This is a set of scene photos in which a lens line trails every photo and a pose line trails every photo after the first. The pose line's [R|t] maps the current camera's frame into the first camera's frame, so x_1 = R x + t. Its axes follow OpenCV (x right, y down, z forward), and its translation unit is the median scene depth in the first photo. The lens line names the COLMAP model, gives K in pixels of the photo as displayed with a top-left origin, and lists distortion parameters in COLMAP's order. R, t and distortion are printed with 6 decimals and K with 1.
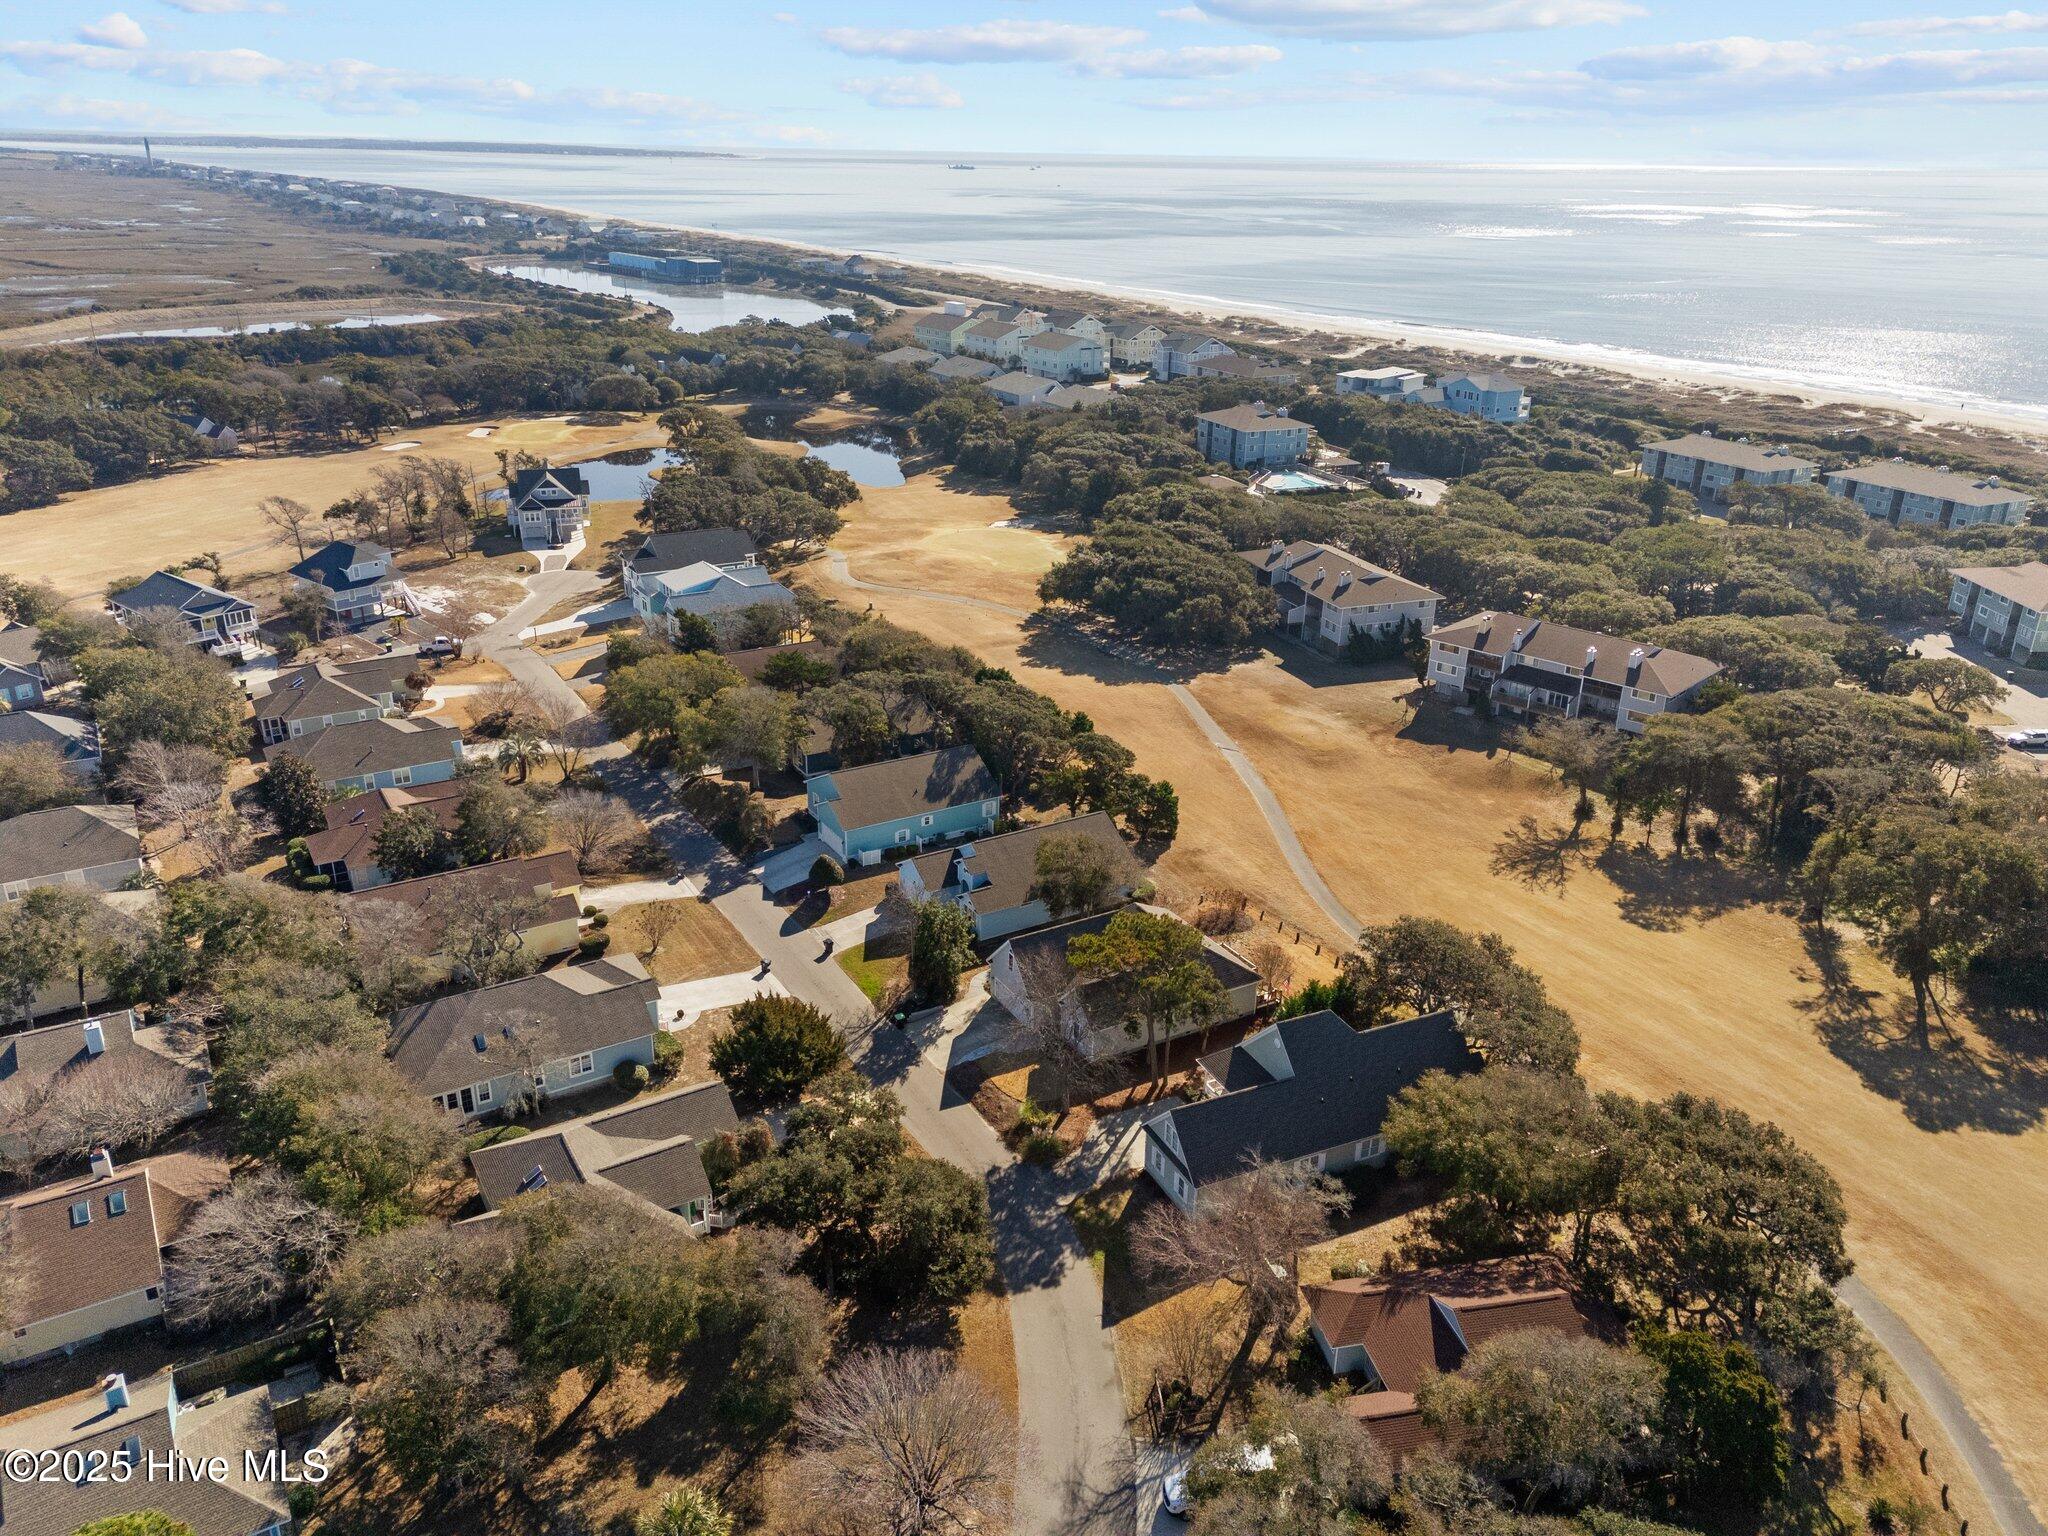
lens RADIAL K [[1503.1, 0, 1038.5], [0, 1503.1, 708.5], [0, 0, 1]] dist [0.068001, -0.055799]
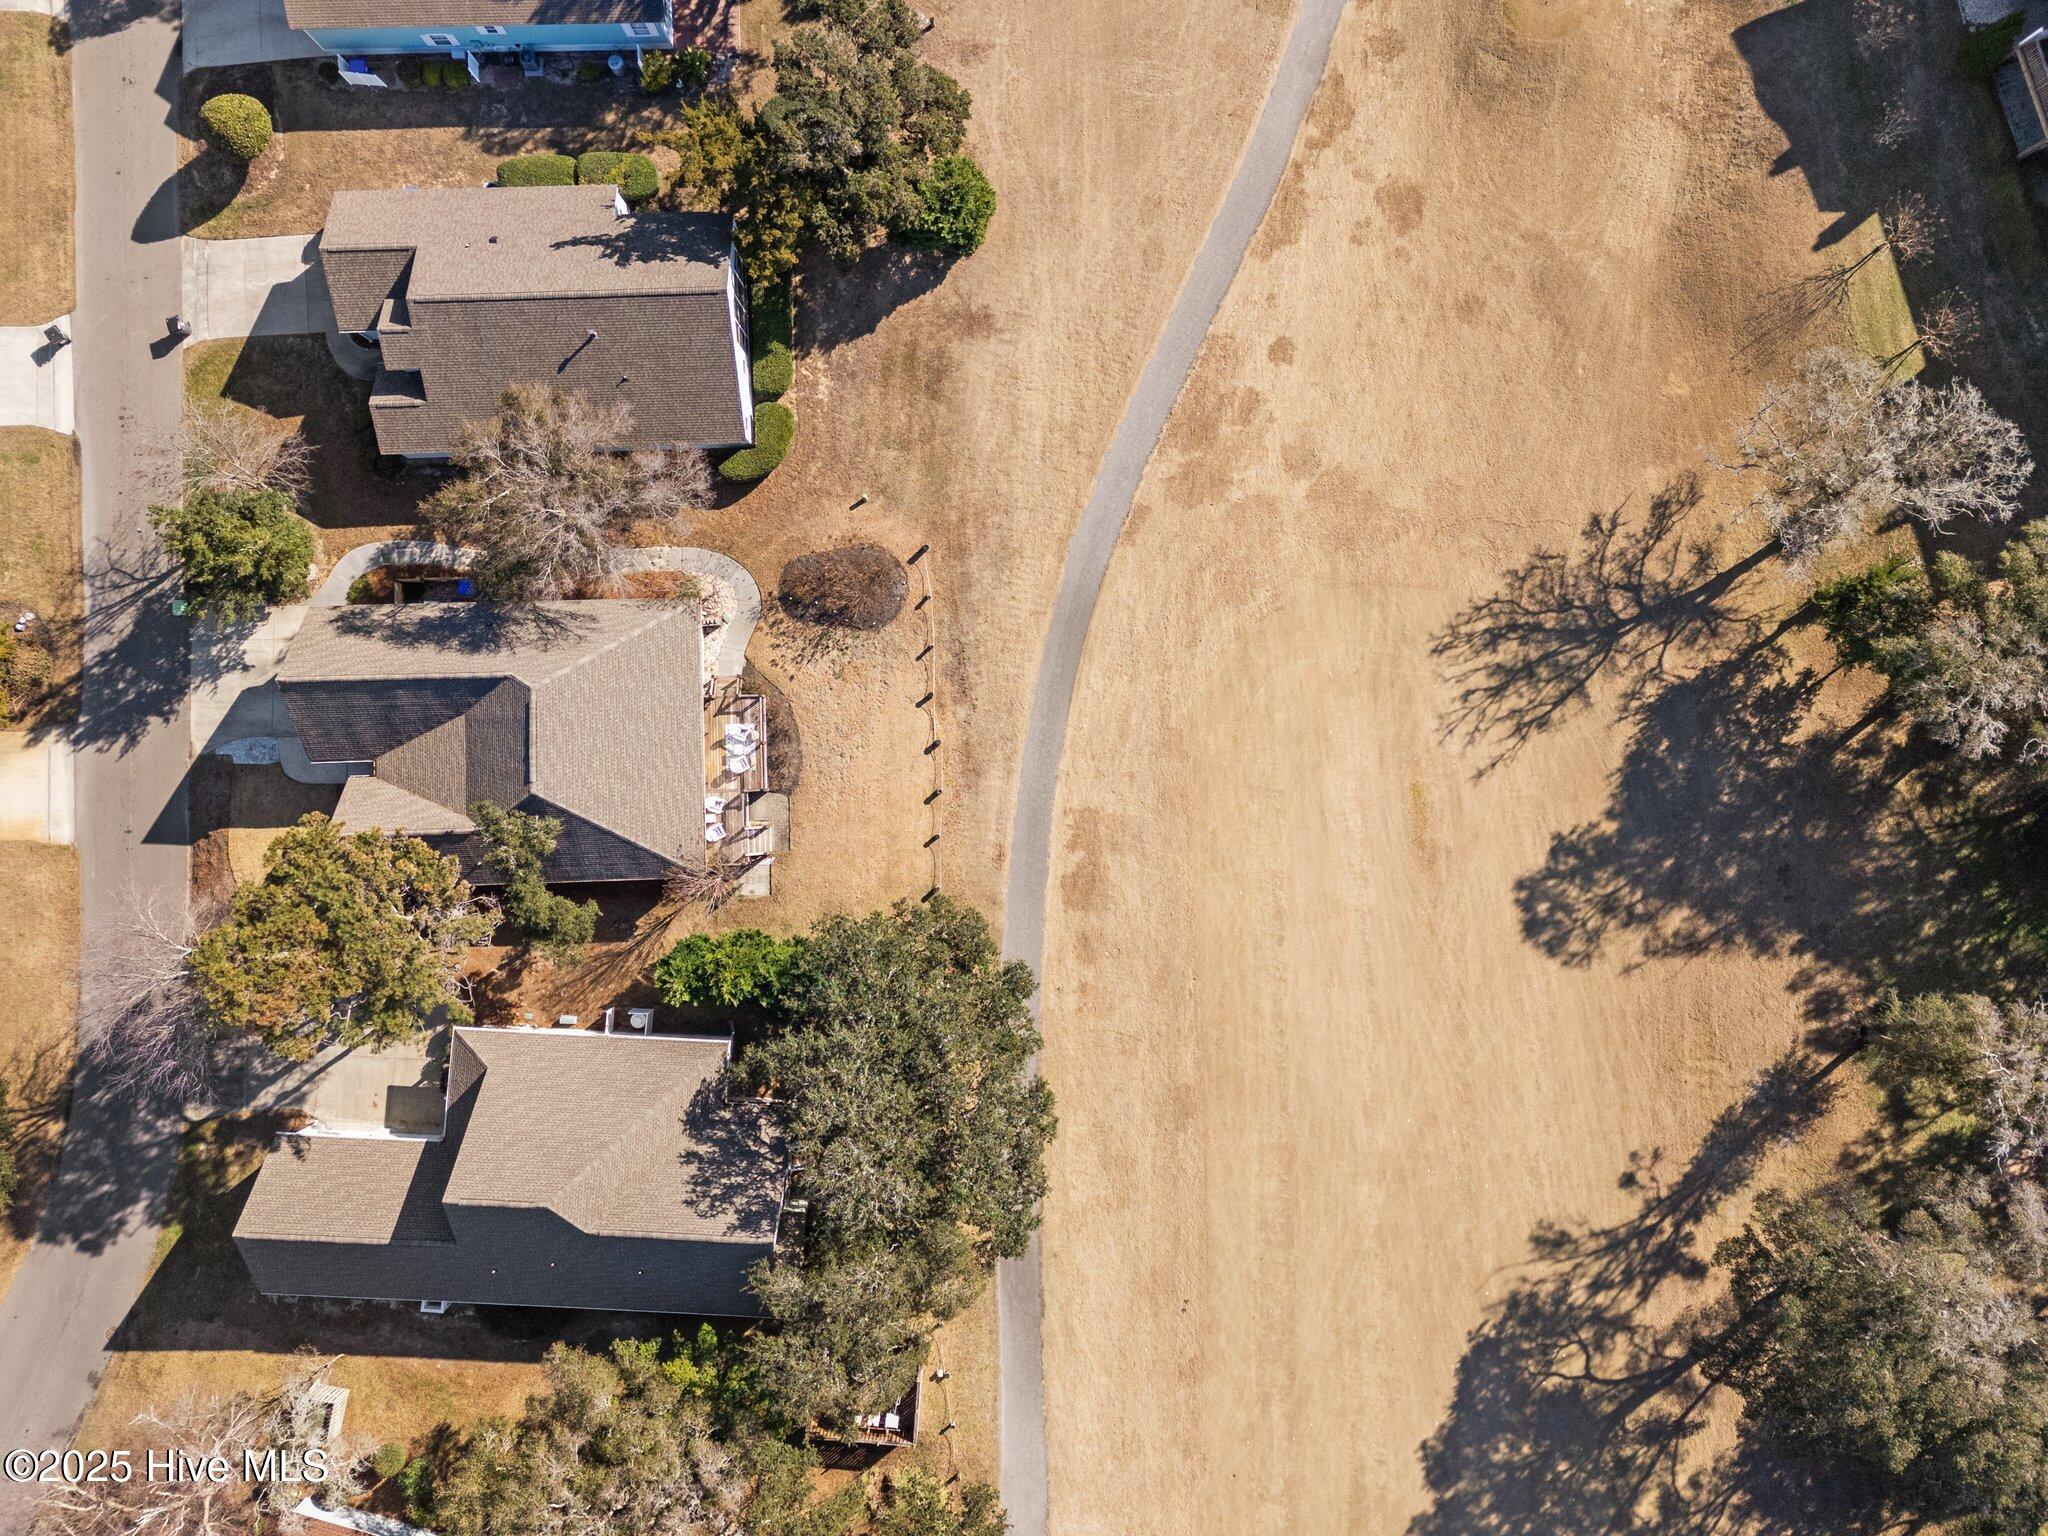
lens RADIAL K [[1503.1, 0, 1038.5], [0, 1503.1, 708.5], [0, 0, 1]] dist [0.068001, -0.055799]
pose [[0.876392, 0.480917, -0.025597, 0.269664], [-0.168753, 0.356435, 0.918954, -0.443121], [0.451064, -0.801045, 0.393533, 0.945242]]
